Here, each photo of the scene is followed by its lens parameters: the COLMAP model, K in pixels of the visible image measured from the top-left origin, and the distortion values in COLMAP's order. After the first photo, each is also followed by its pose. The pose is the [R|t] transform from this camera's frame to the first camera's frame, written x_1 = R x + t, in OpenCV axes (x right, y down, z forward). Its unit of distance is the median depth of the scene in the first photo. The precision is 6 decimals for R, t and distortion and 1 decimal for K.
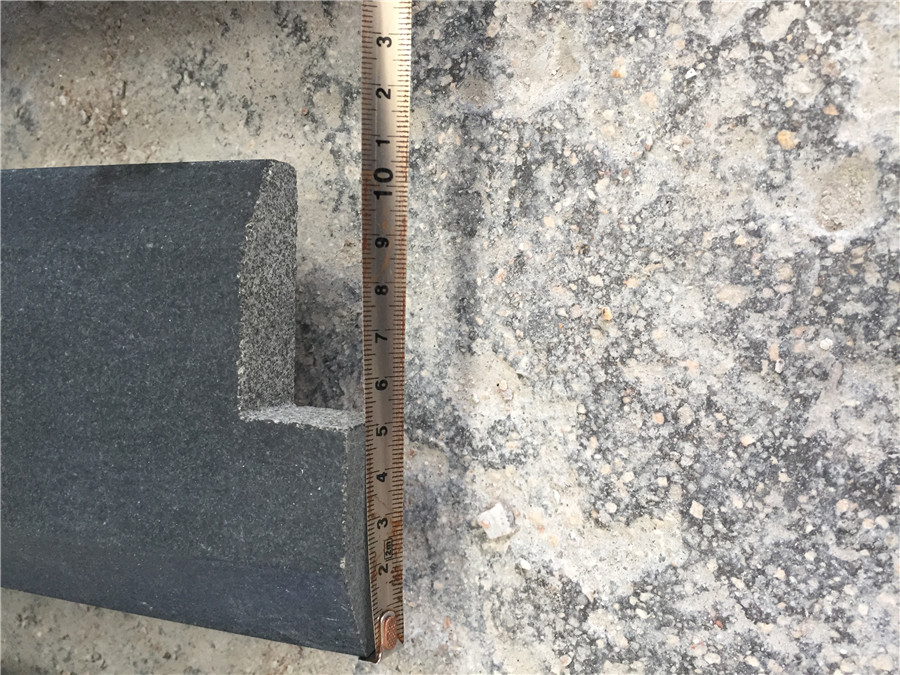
lens RADIAL K [[788.0, 0, 450.0], [0, 788.0, 337.5], [0, 0, 1]] dist [0.085558, -0.167171]
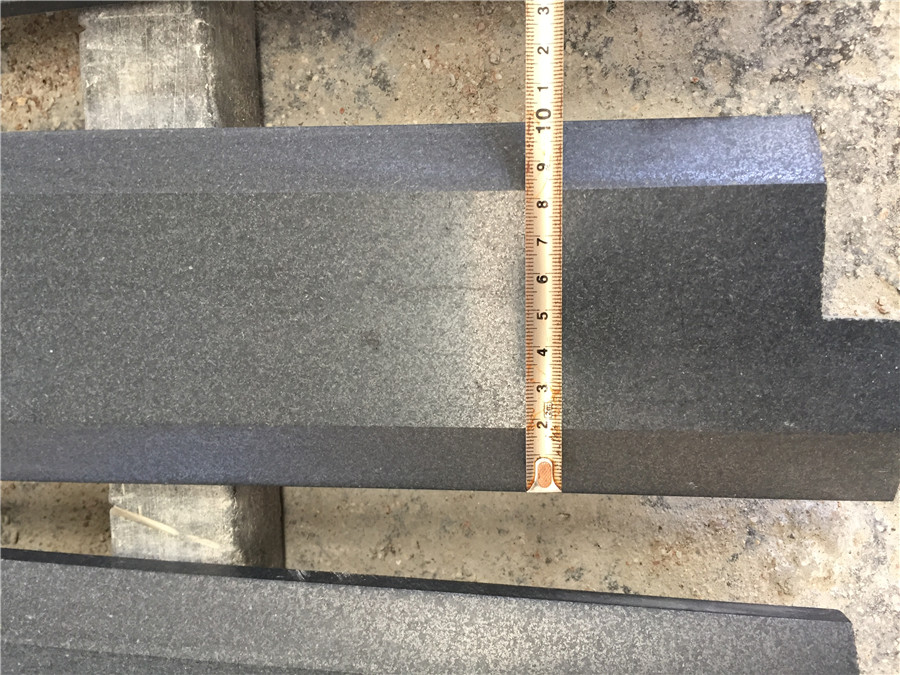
lens RADIAL K [[795.2, 0, 437.2], [0, 795.2, 340.6], [0, 0, 1]] dist [0.079391, -0.136820]
pose [[0.968762, -0.042609, 0.244304, -0.944928], [0.038797, 0.999039, 0.020397, 0.070131], [-0.244939, -0.010281, 0.969484, -0.077520]]
